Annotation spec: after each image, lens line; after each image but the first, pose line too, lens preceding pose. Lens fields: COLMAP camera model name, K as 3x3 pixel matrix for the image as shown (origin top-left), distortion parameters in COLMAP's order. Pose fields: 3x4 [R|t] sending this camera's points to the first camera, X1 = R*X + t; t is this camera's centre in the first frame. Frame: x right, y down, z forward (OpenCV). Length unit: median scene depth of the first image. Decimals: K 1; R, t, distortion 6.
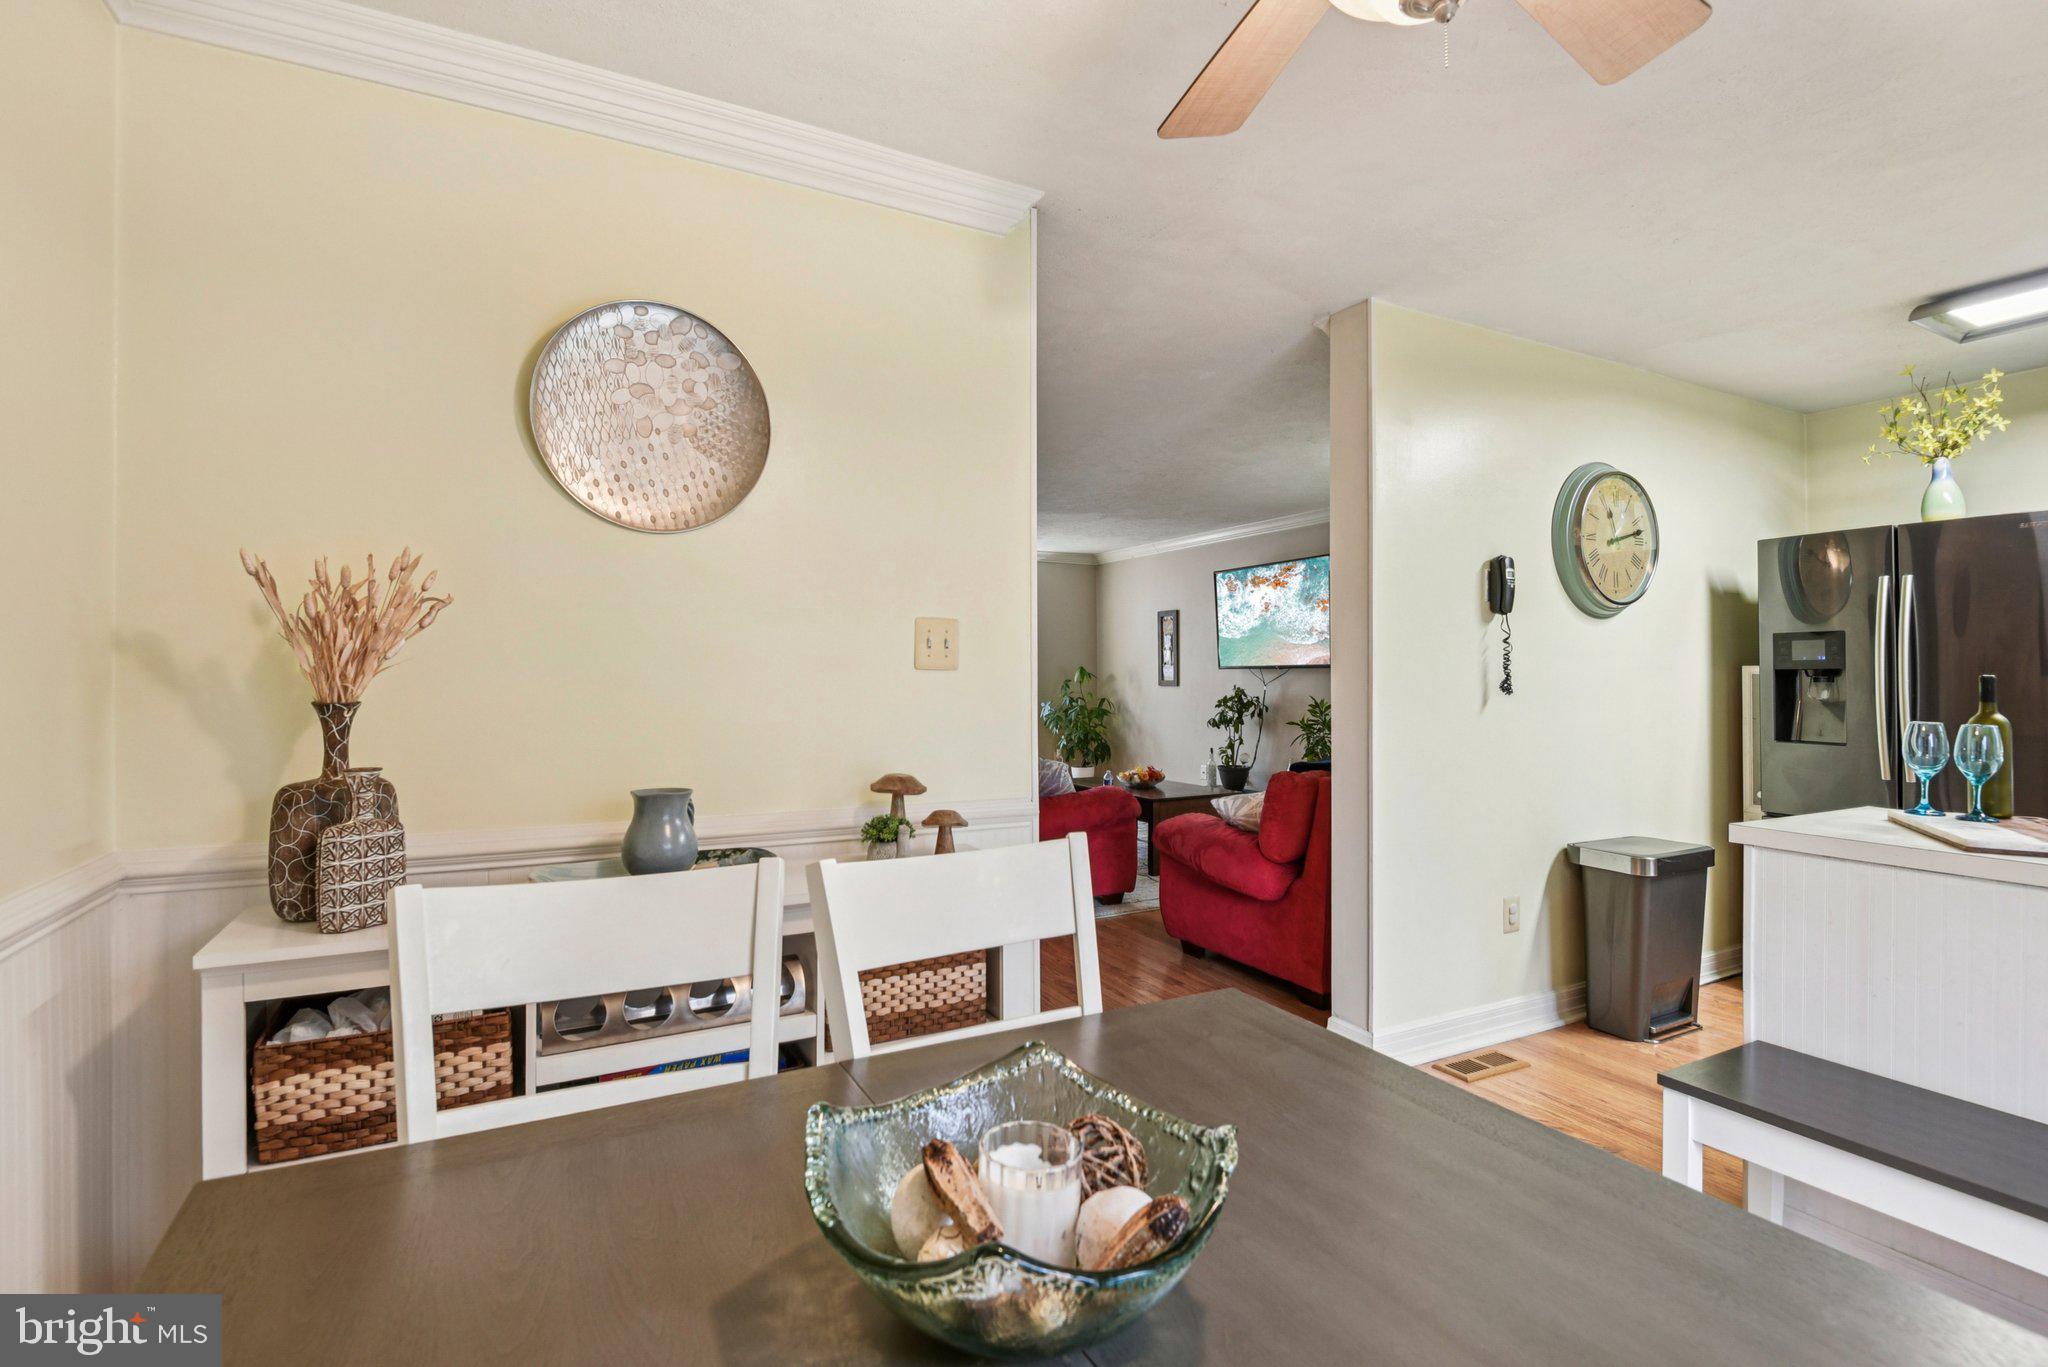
lens RADIAL K [[969.7, 0, 1022.3], [0, 969.7, 652.2], [0, 0, 1]] dist [0.000058, -0.025554]
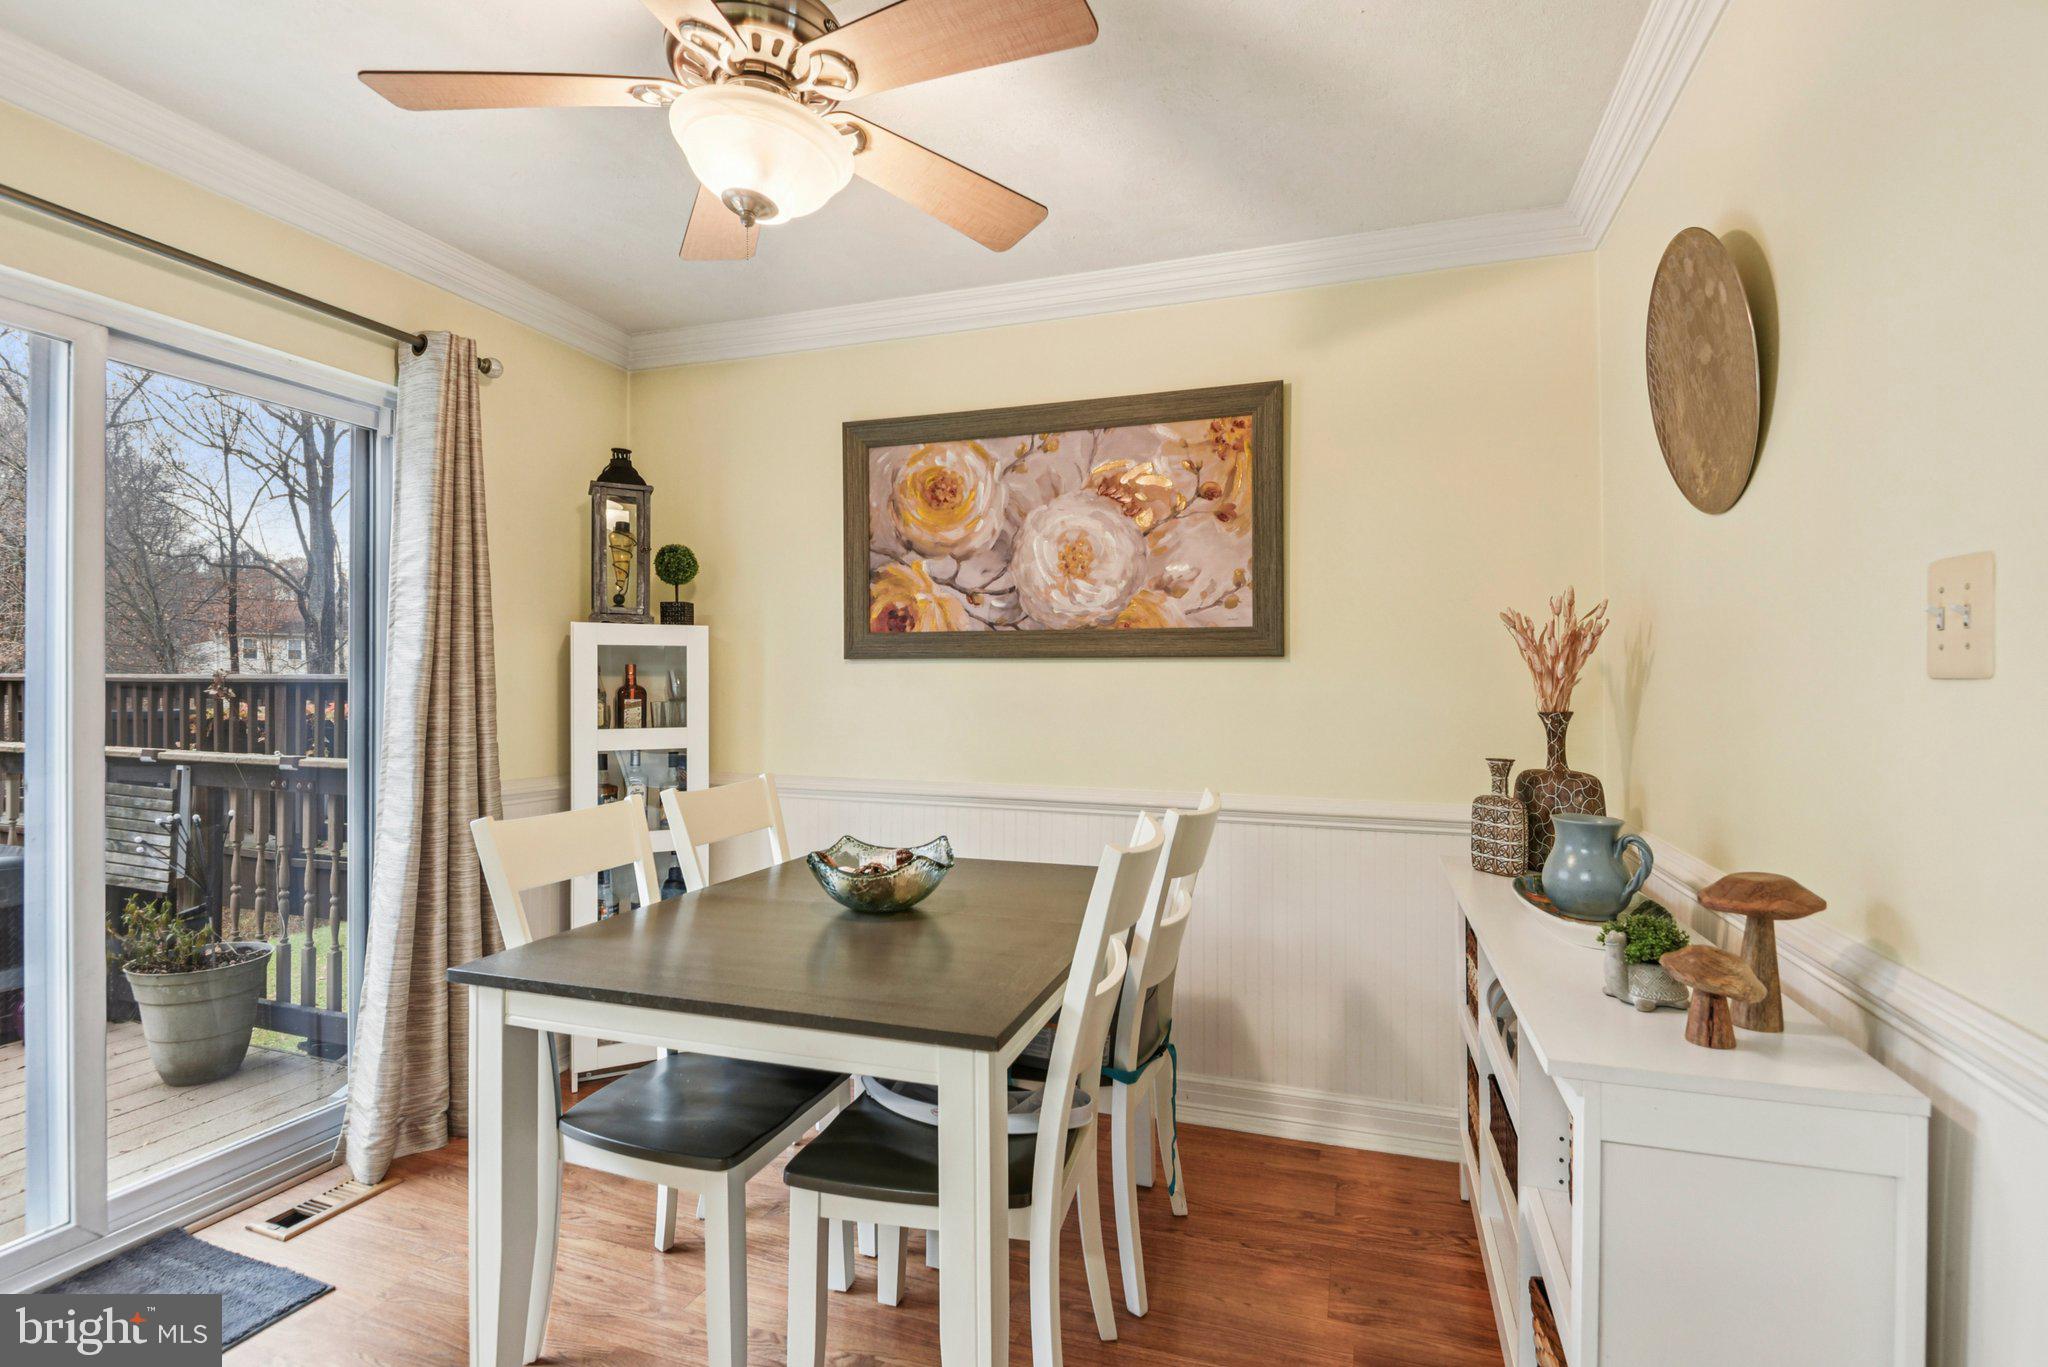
lens RADIAL K [[956.1, 0, 1030.2], [0, 956.1, 685.9], [0, 0, 1]] dist [0.000353, 0.000045]
pose [[-0.721338, -0.009800, -0.692514, 0.361995], [0.004259, 0.999818, -0.018586, 0.018437], [0.692570, -0.016356, -0.721165, 0.723213]]
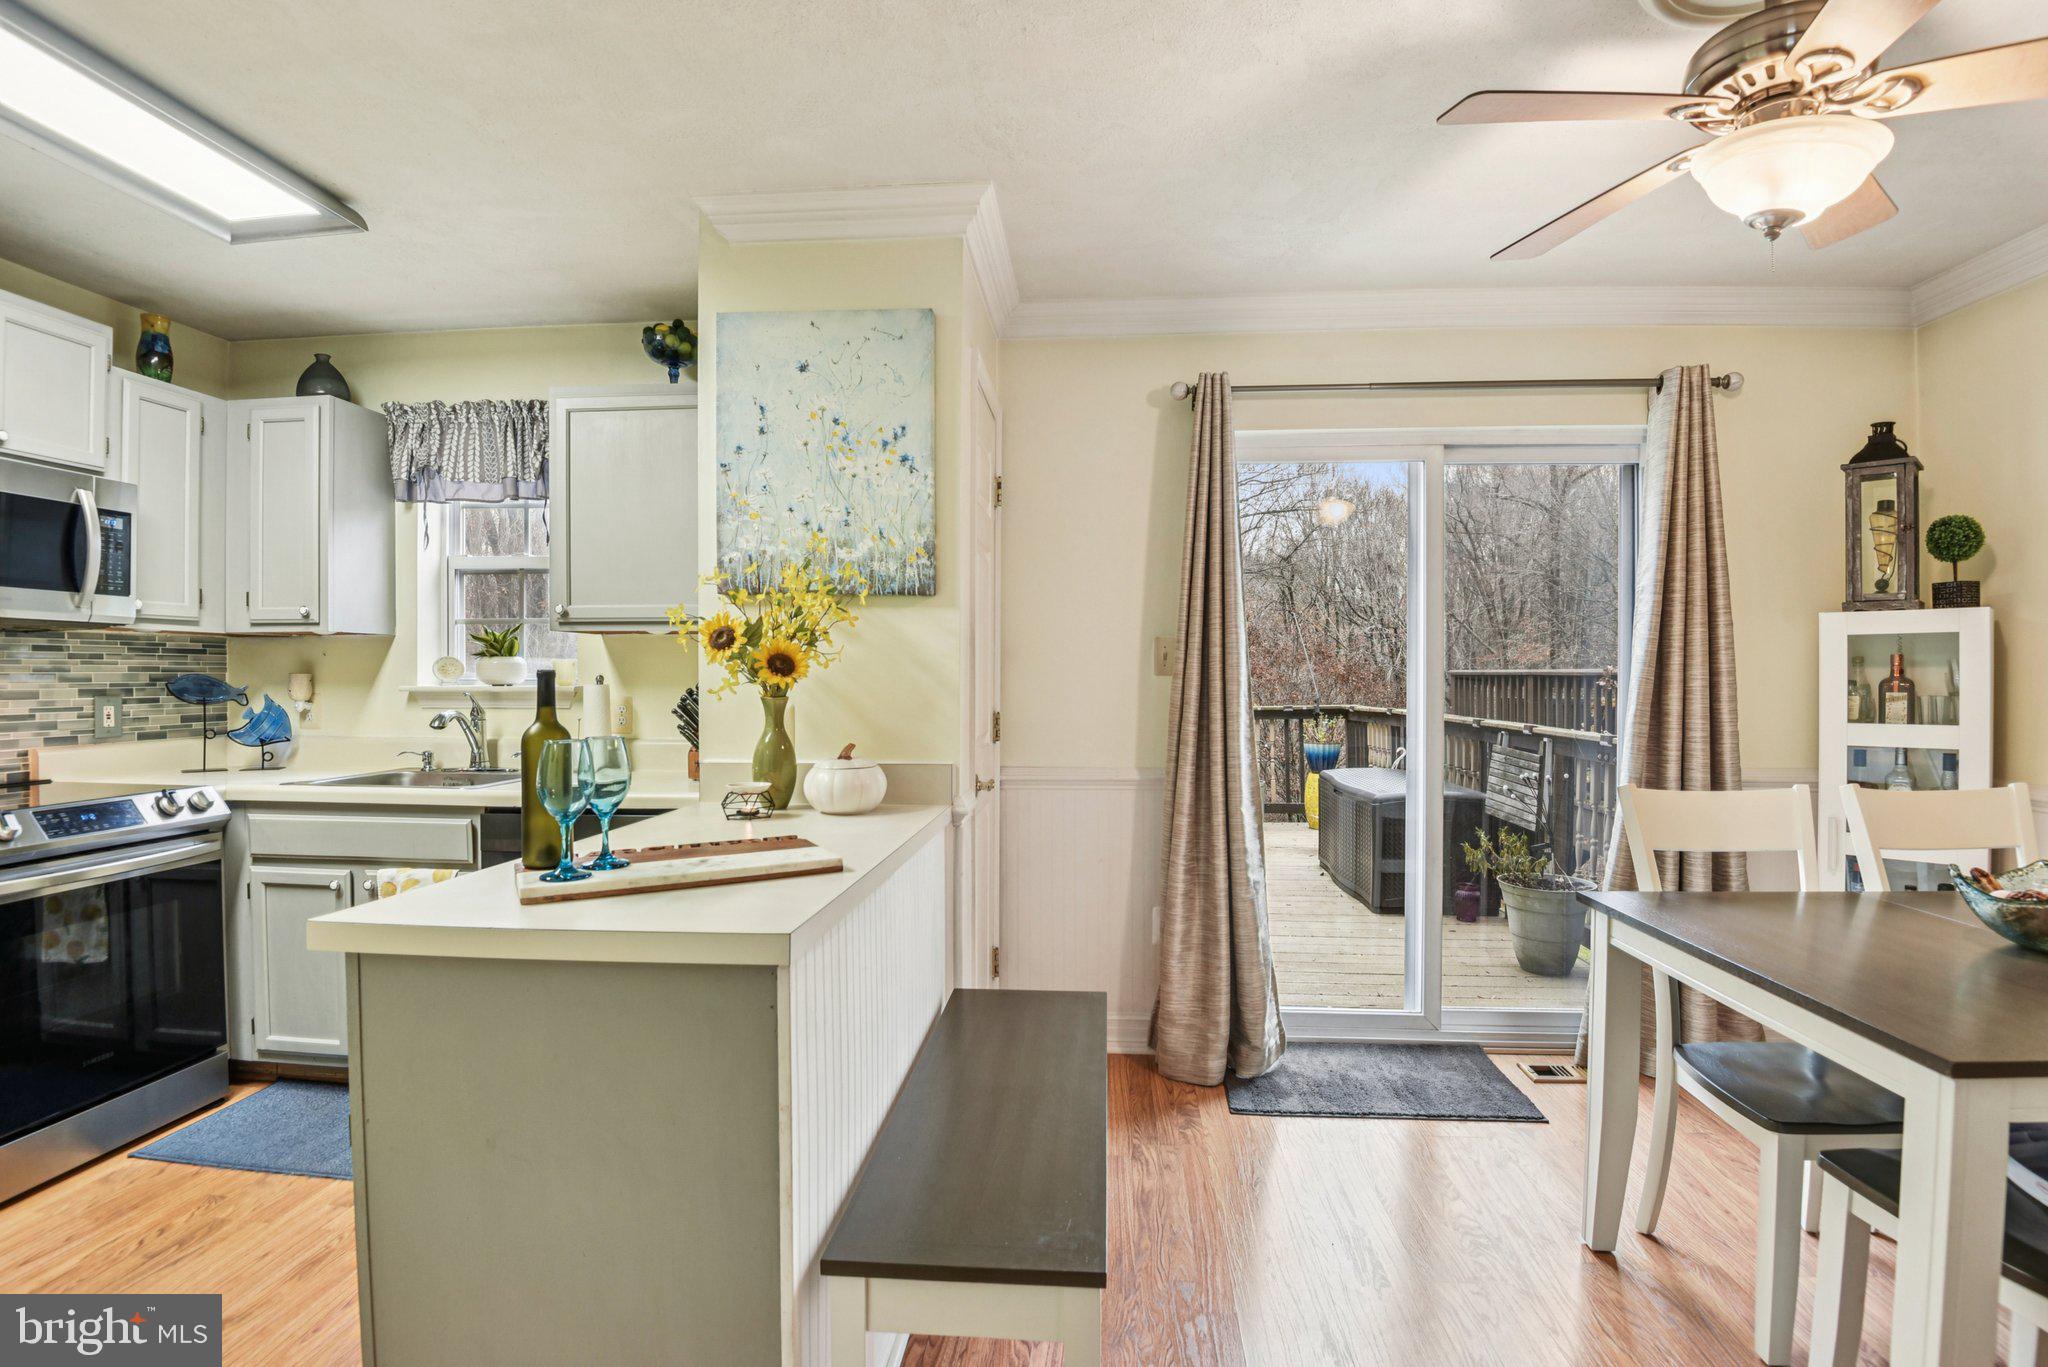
lens RADIAL K [[965.8, 0, 1026.1], [0, 965.8, 687.6], [0, 0, 1]] dist [-0.019637, -0.017353]
pose [[-0.844012, -0.015832, 0.536090, 0.206115], [-0.017936, 0.999838, 0.001291, 0.020657], [-0.536024, -0.008526, -0.844160, 0.897631]]
